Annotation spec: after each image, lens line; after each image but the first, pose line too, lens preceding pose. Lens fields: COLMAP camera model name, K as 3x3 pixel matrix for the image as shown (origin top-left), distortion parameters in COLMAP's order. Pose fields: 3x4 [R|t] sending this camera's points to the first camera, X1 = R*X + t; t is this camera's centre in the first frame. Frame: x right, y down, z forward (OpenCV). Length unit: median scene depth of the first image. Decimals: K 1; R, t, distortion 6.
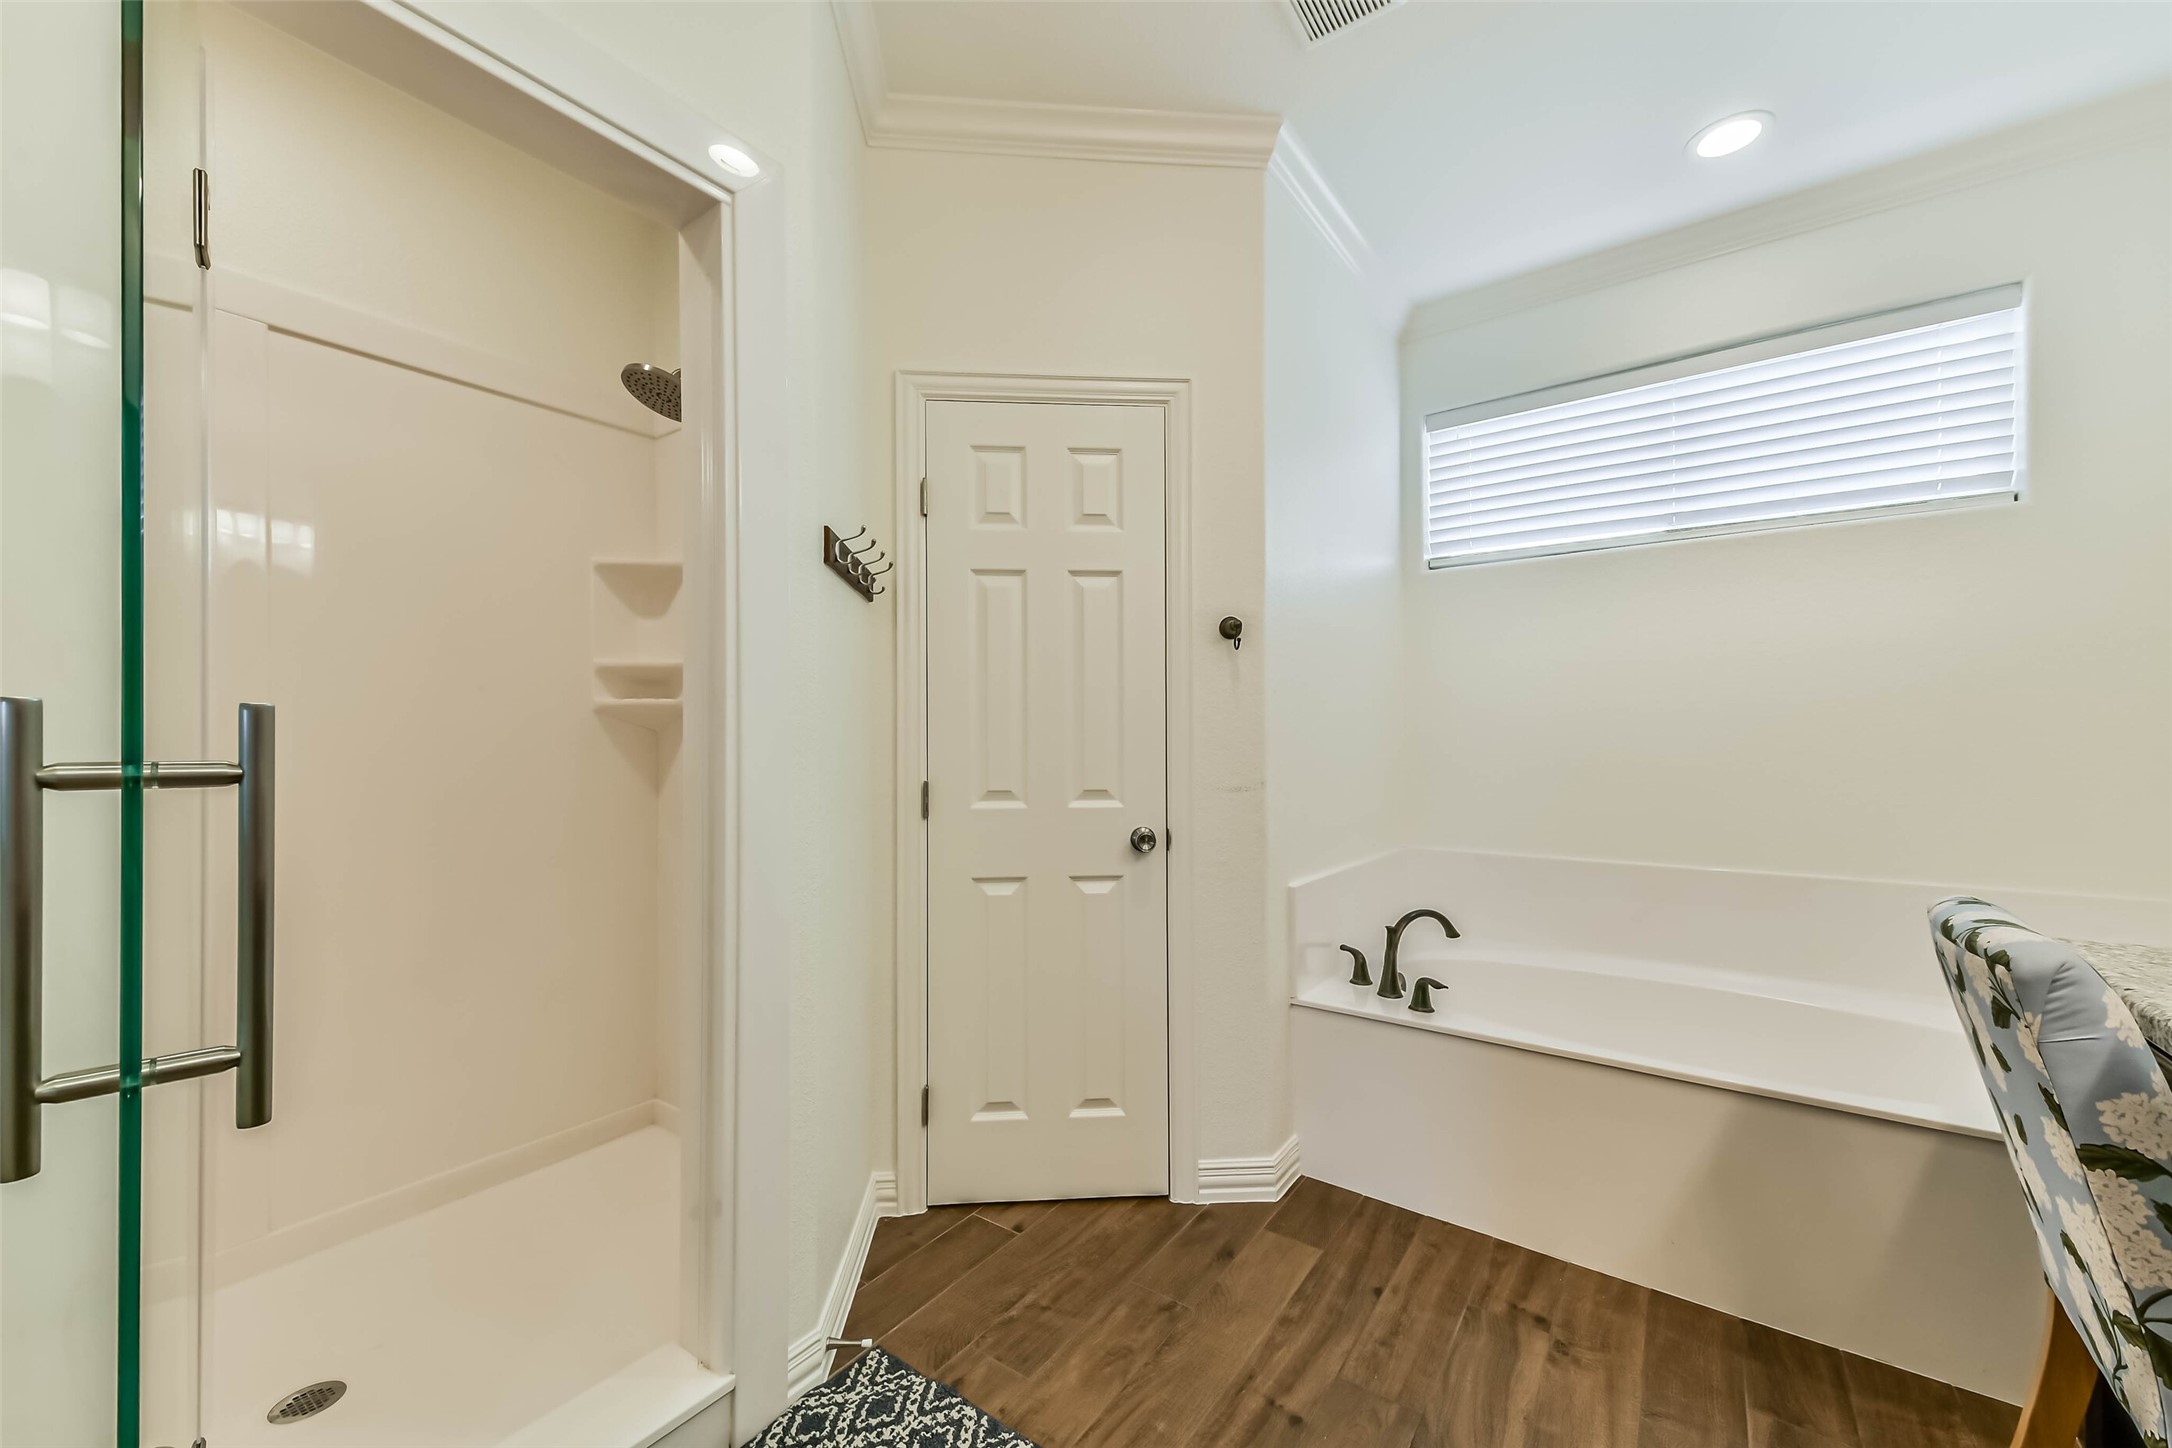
lens RADIAL K [[846.6, 0, 1080.7], [0, 846.6, 731.6], [0, 0, 1]] dist [0.028452, -0.005728]
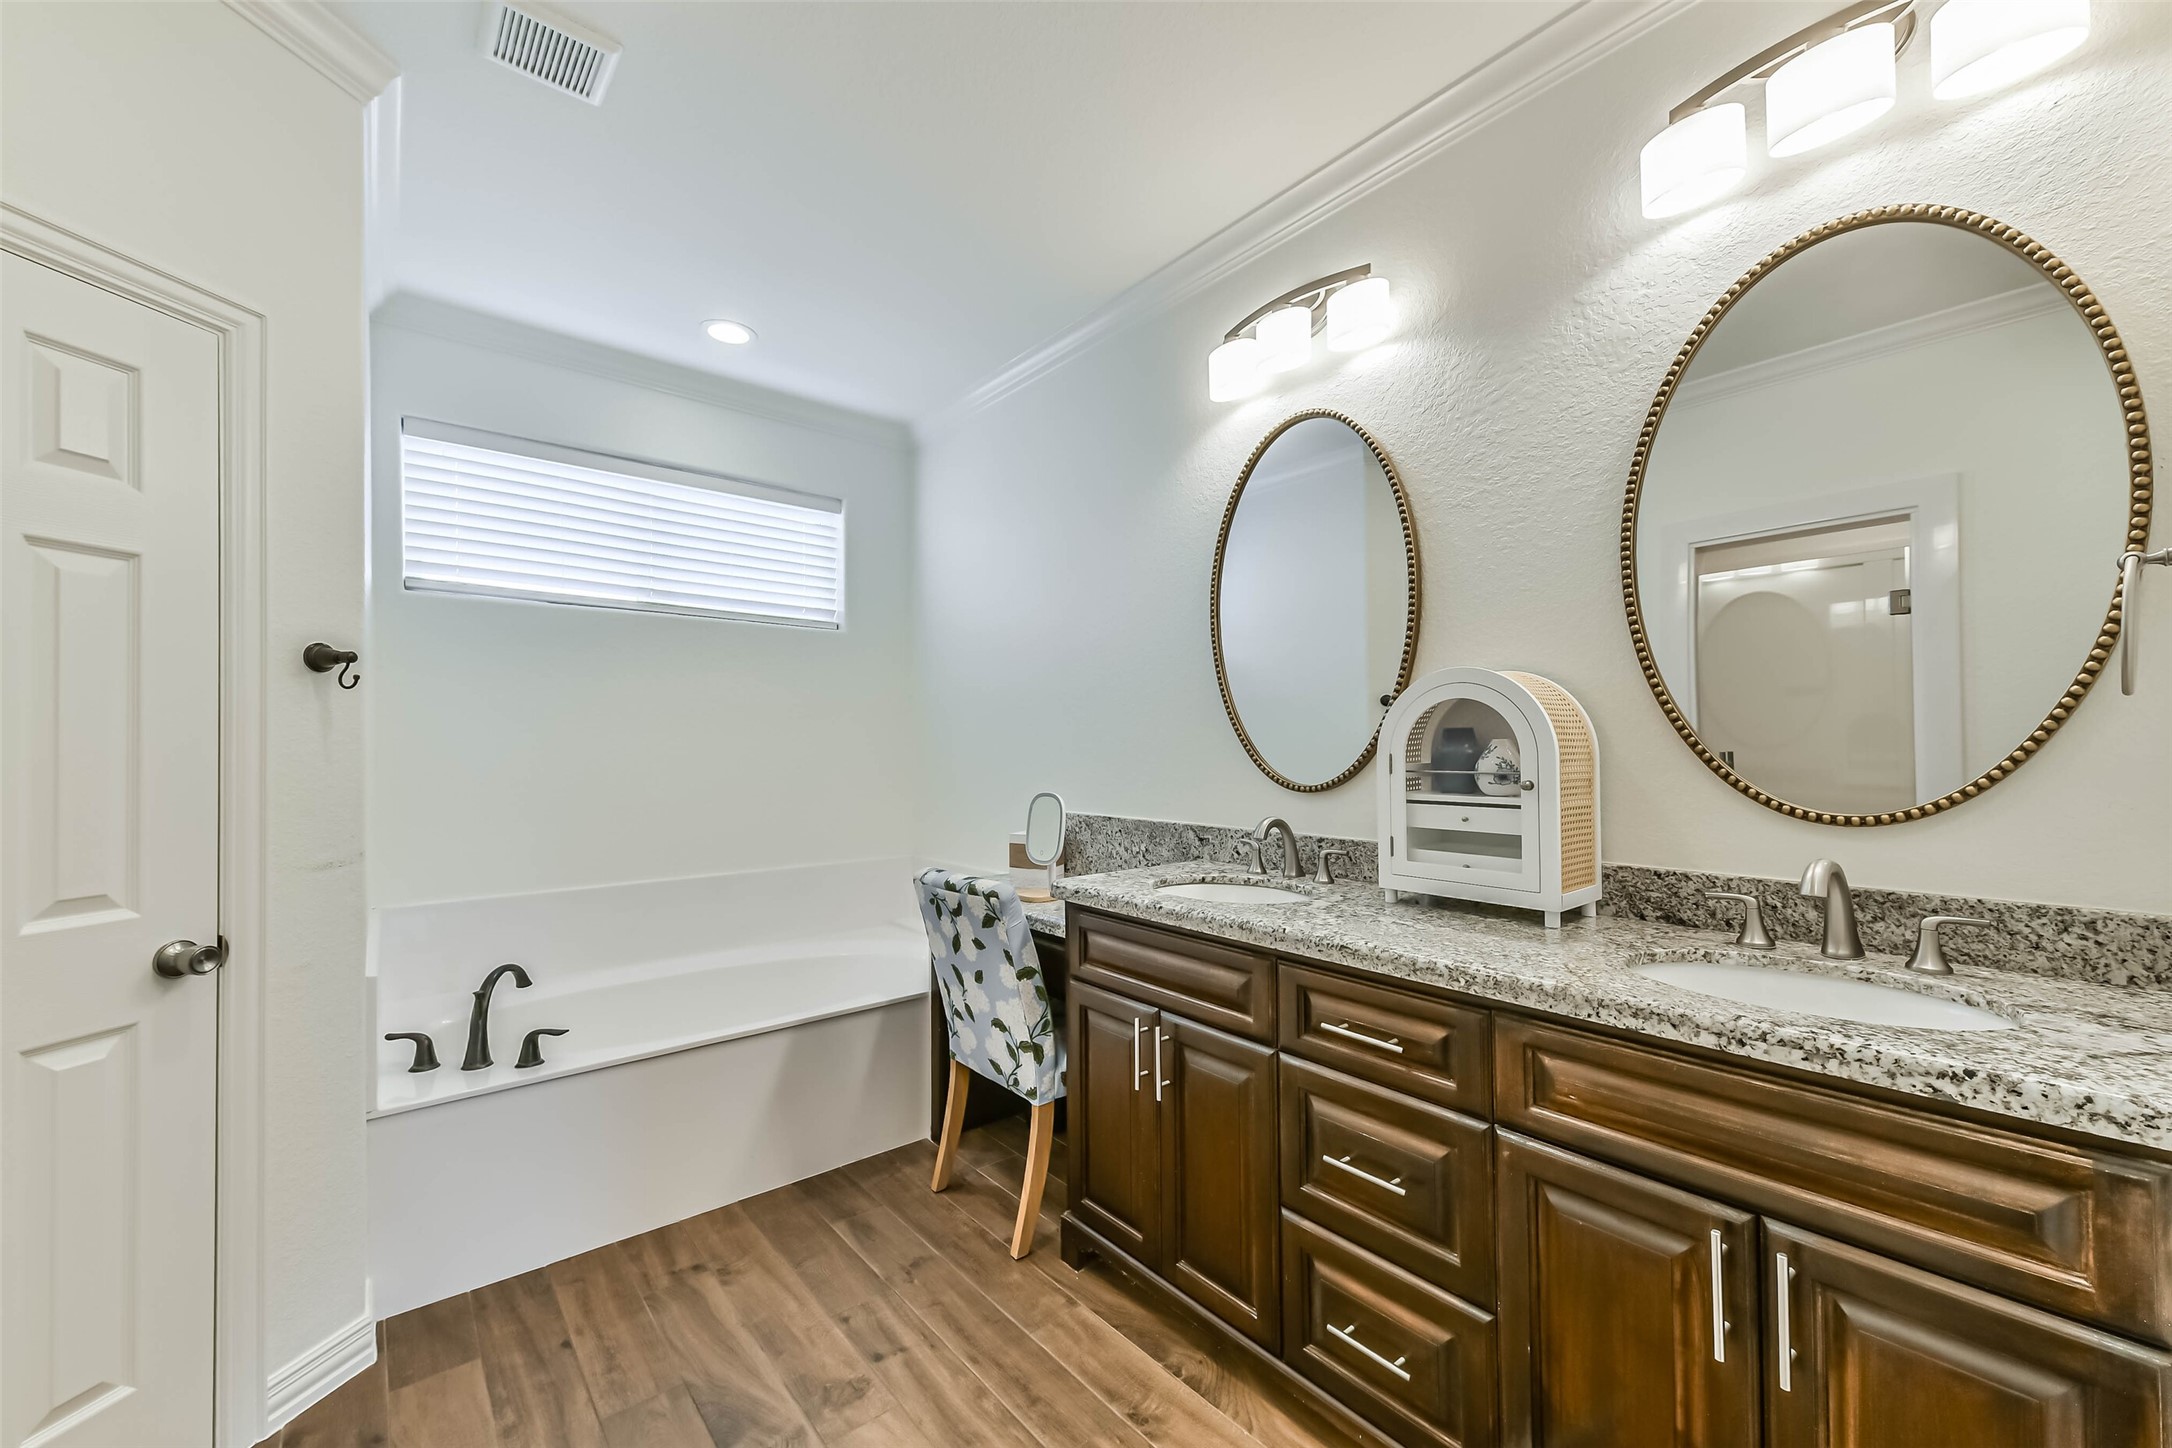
lens RADIAL K [[846.6, 0, 1094.1], [0, 846.6, 737.2], [0, 0, 1]] dist [0.028452, -0.005728]
pose [[0.258380, 0.013413, 0.965950, -0.438854], [-0.003612, 0.999910, -0.012919, -0.046322], [-0.966037, -0.000151, 0.258405, 0.124200]]
